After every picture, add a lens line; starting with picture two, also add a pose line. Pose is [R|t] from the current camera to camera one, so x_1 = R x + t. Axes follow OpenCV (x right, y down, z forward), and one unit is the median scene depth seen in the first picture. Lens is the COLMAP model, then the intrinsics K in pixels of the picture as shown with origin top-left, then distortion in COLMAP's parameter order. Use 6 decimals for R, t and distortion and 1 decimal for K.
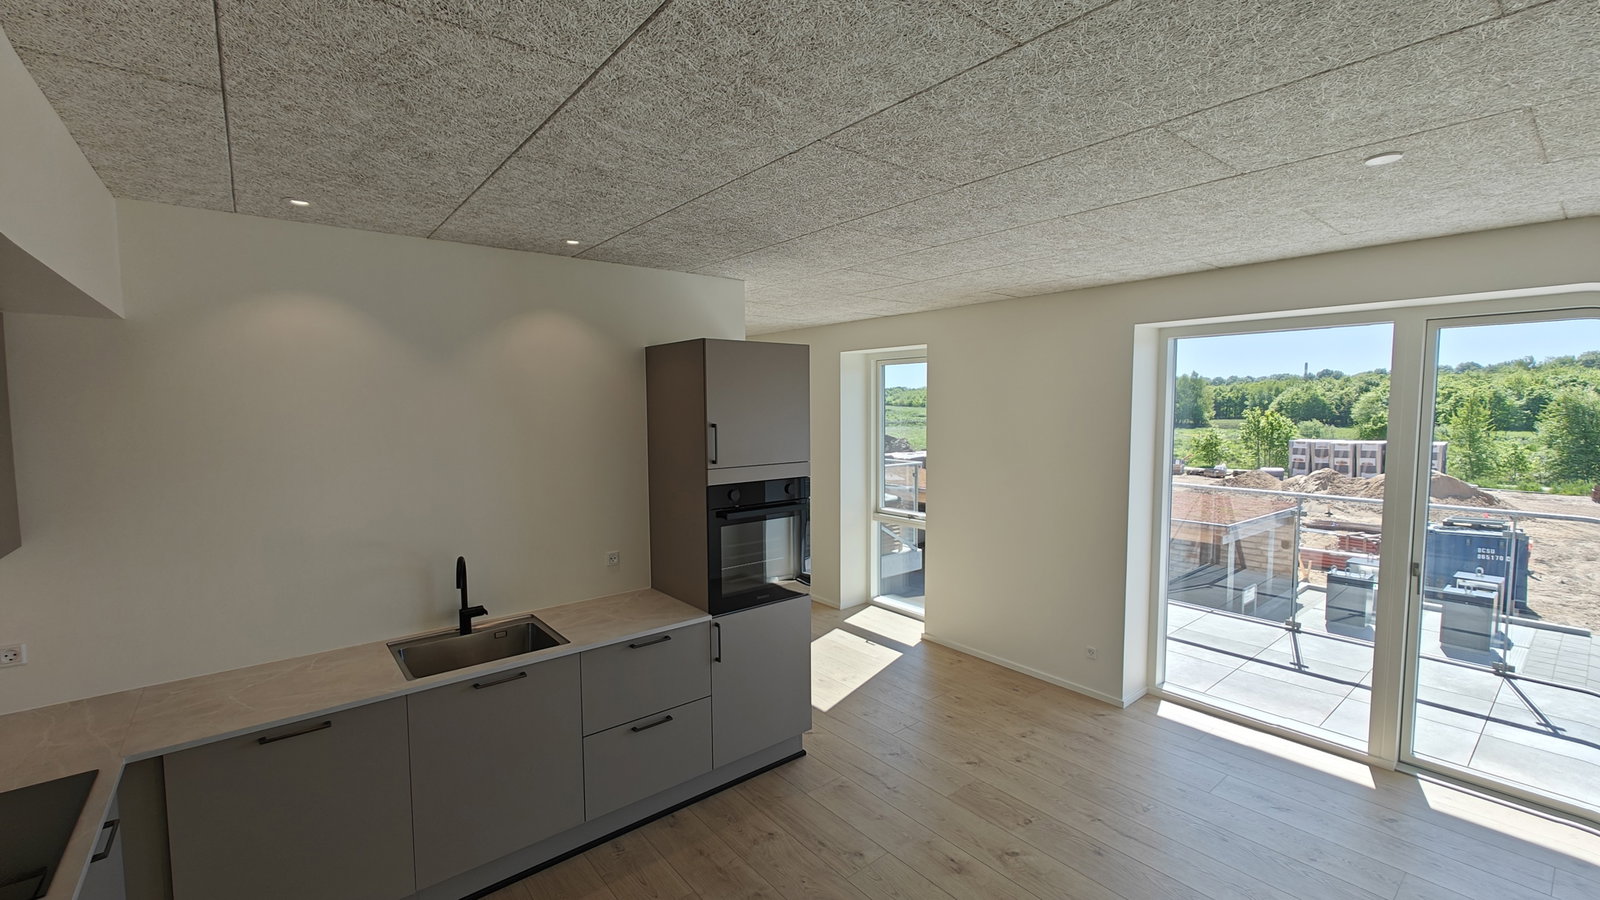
lens RADIAL K [[661.4, 0, 807.3], [0, 661.4, 455.1], [0, 0, 1]] dist [-0.000176, 0.000097]
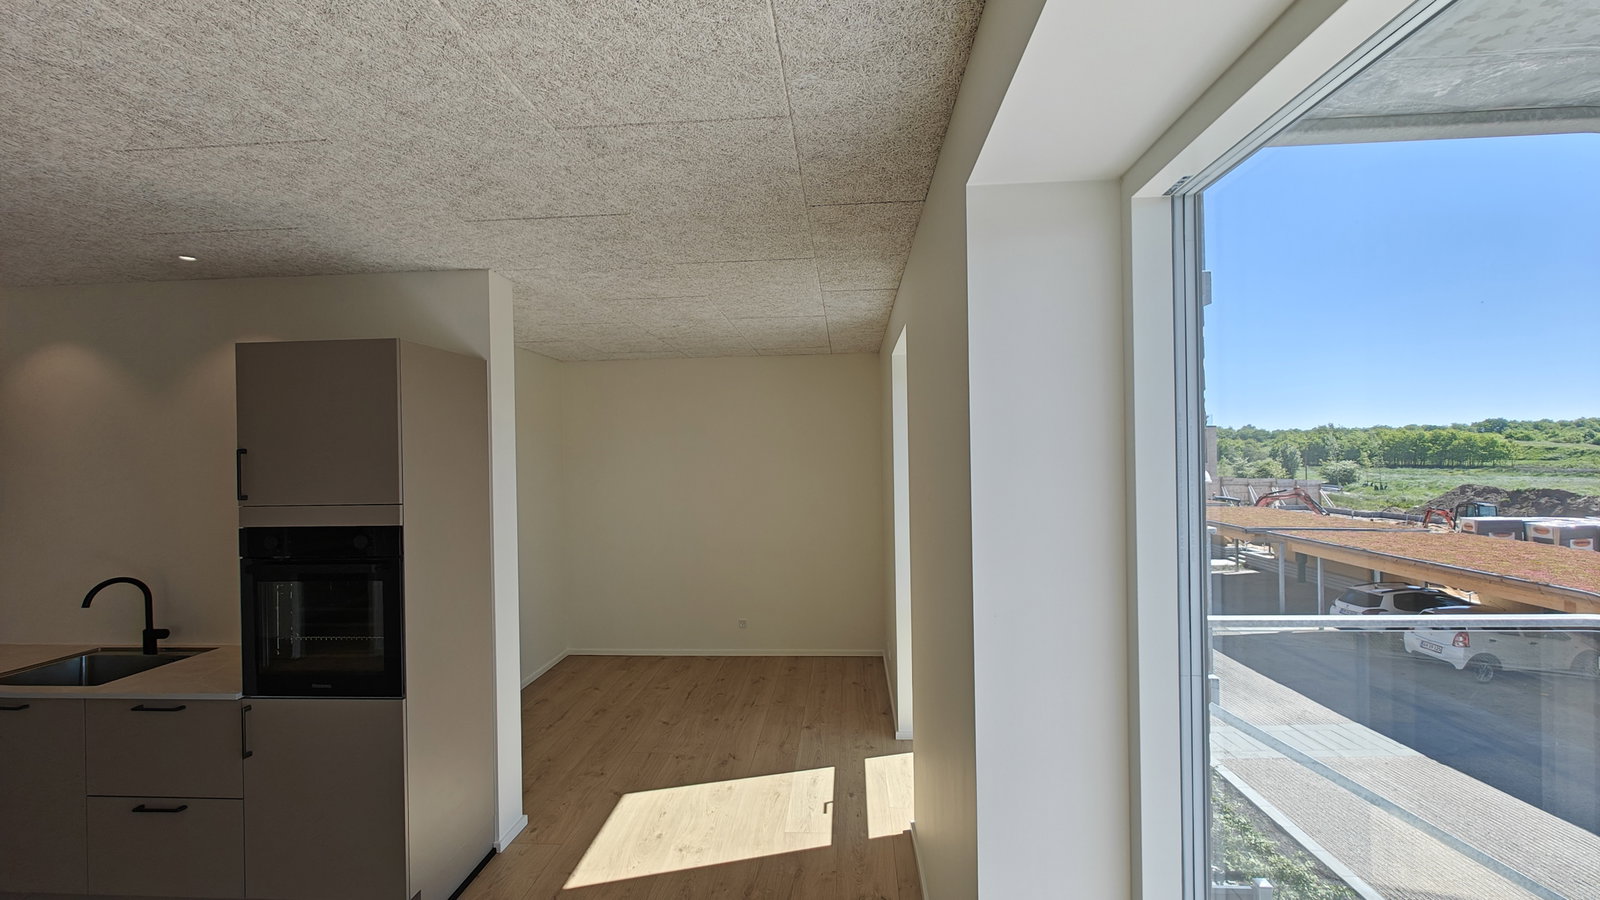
lens RADIAL K [[661.4, 0, 806.8], [0, 661.4, 448.6], [0, 0, 1]] dist [-0.000176, 0.000097]
pose [[0.722934, -0.013368, -0.690788, 0.830793], [-0.040465, 0.997277, -0.061646, -0.025339], [0.689732, 0.072519, 0.720424, 0.821755]]
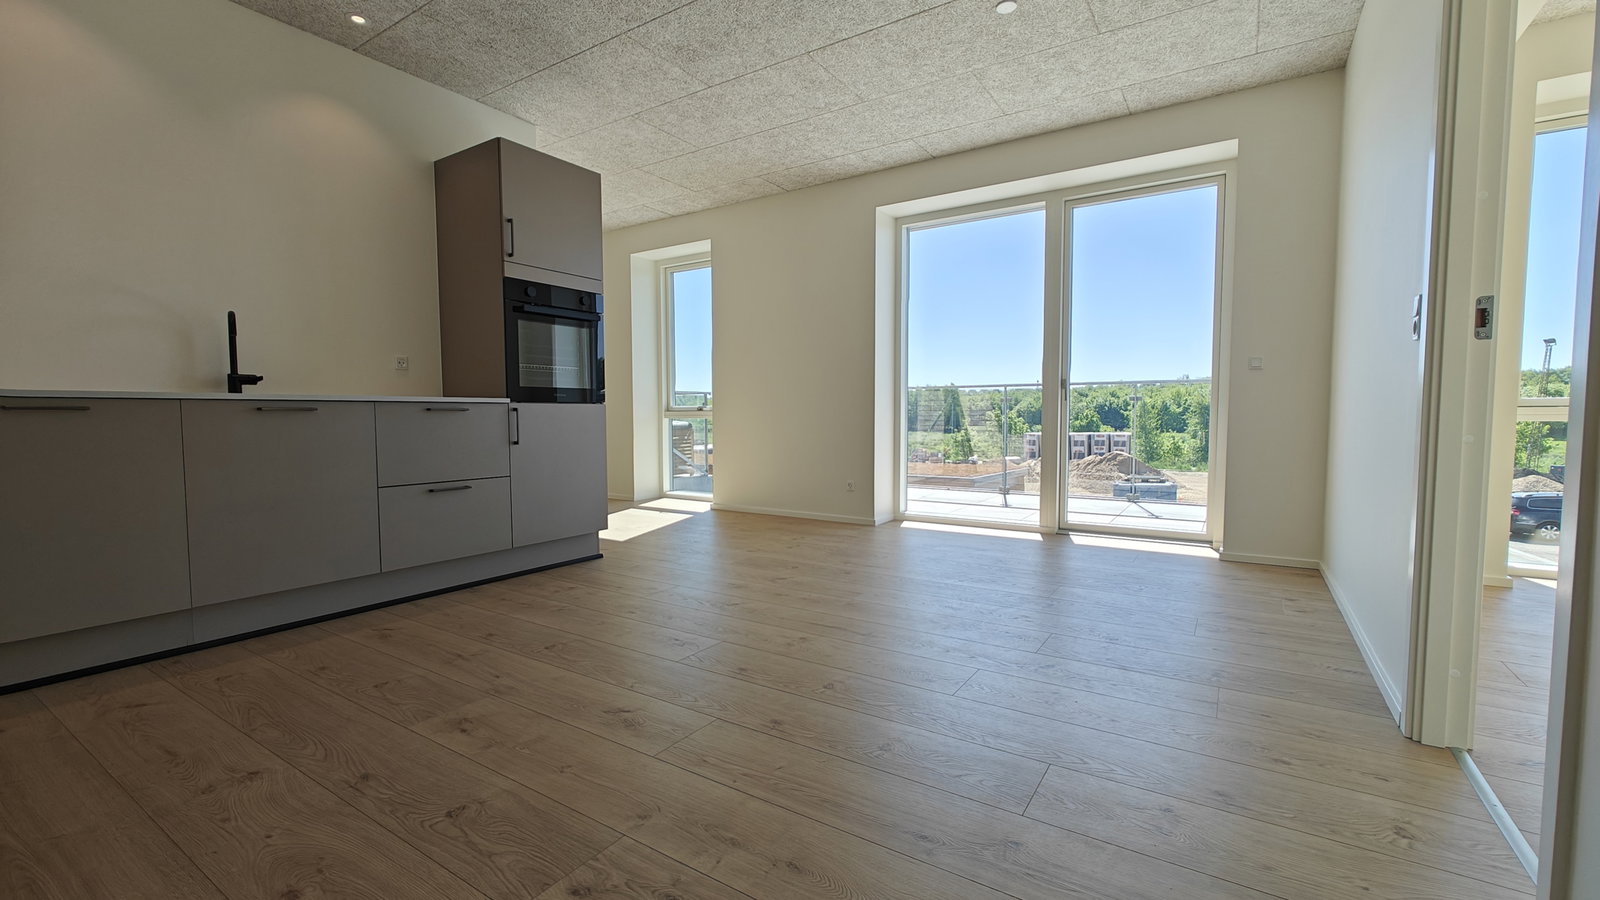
lens RADIAL K [[661.4, 0, 802.8], [0, 661.4, 454.8], [0, 0, 1]] dist [-0.000176, 0.000097]
pose [[0.954606, -0.015356, 0.297474, -0.010777], [0.020512, 0.999688, -0.014219, 0.334587], [-0.297163, 0.019675, 0.954624, -0.152032]]
